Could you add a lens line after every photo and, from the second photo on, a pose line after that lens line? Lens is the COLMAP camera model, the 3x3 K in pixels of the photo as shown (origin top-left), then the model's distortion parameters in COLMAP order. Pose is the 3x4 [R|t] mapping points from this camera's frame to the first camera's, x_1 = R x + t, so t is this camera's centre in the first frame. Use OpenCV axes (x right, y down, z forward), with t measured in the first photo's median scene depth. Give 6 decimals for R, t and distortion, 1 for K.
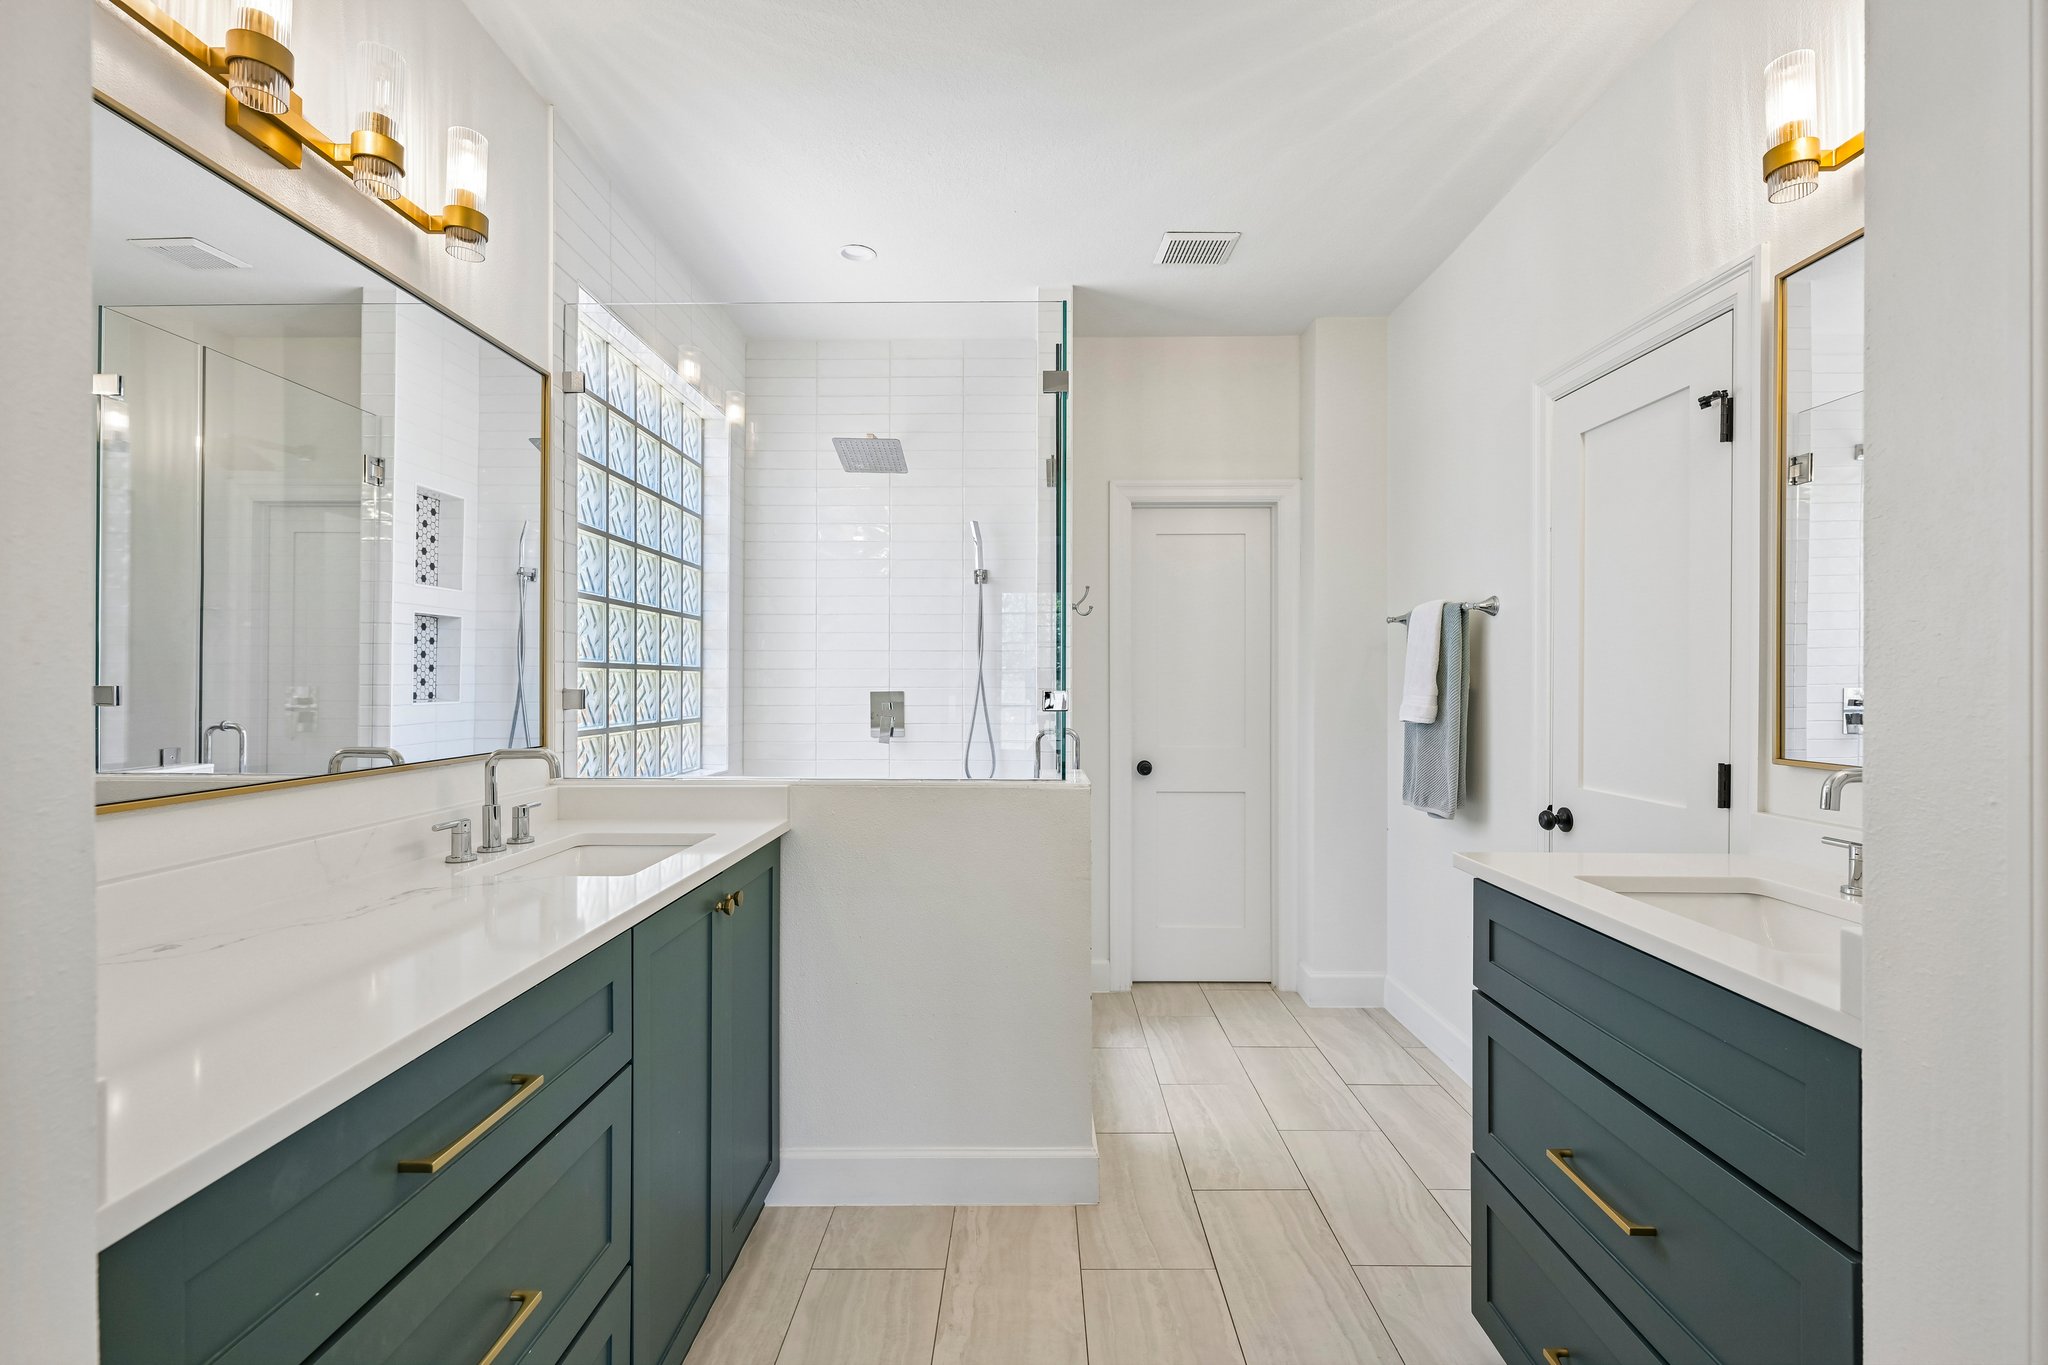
lens RADIAL K [[912.1, 0, 1024.0], [0, 912.1, 682.5], [0, 0, 1]] dist [-0.000048, -0.000424]
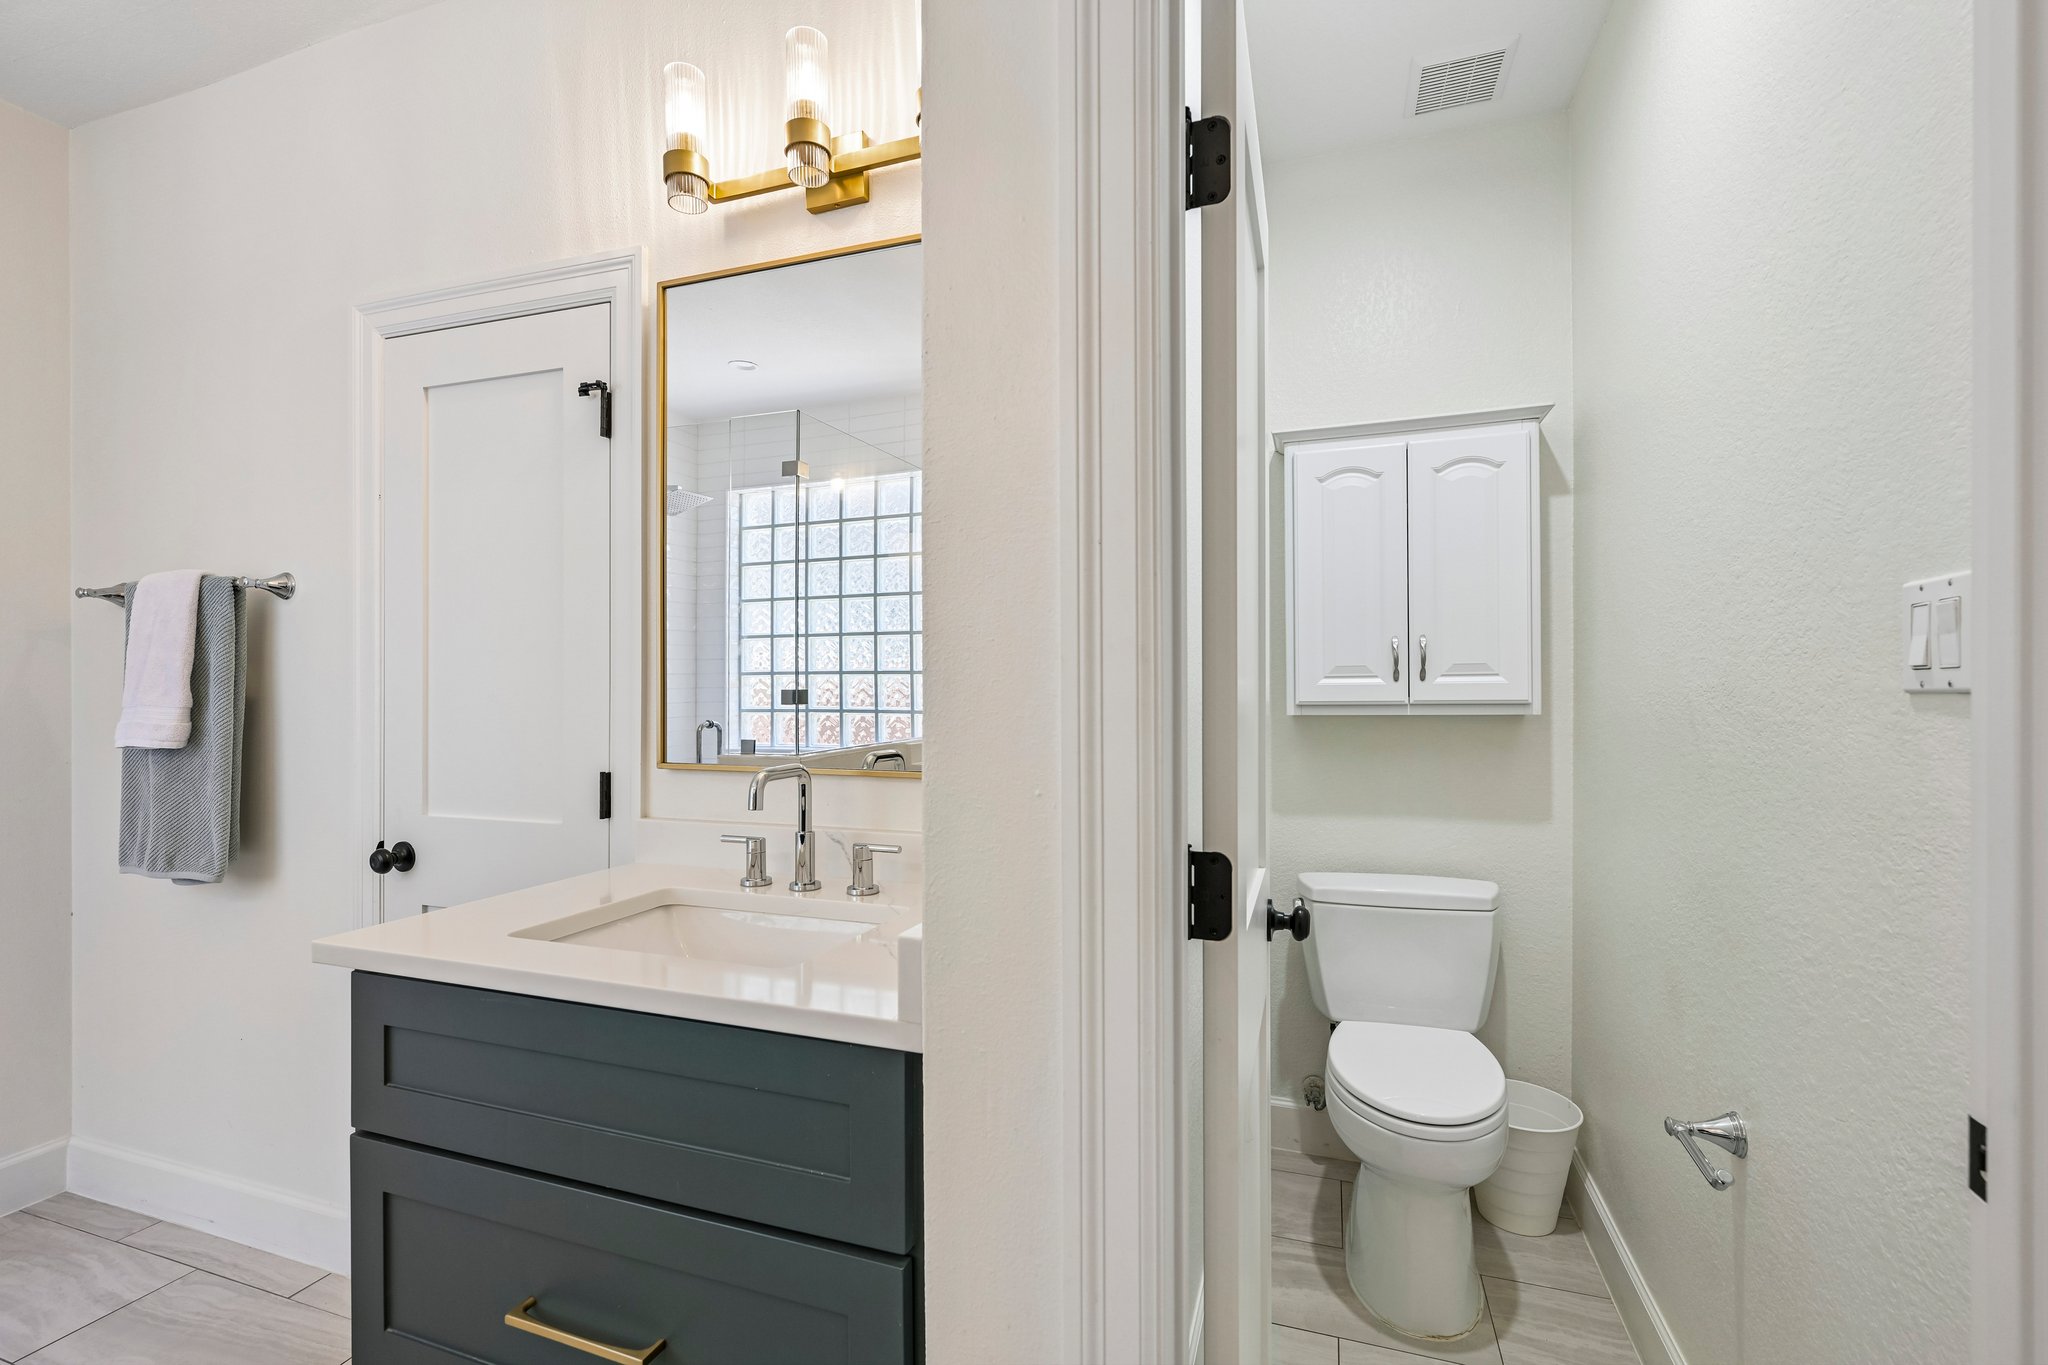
lens RADIAL K [[912.1, 0, 1024.0], [0, 912.1, 682.5], [0, 0, 1]] dist [-0.000048, -0.000424]
pose [[0.322799, 0.001359, 0.946467, 0.003093], [0.003616, 0.999990, -0.002669, -0.000916], [-0.946461, 0.004284, 0.322791, 0.273073]]
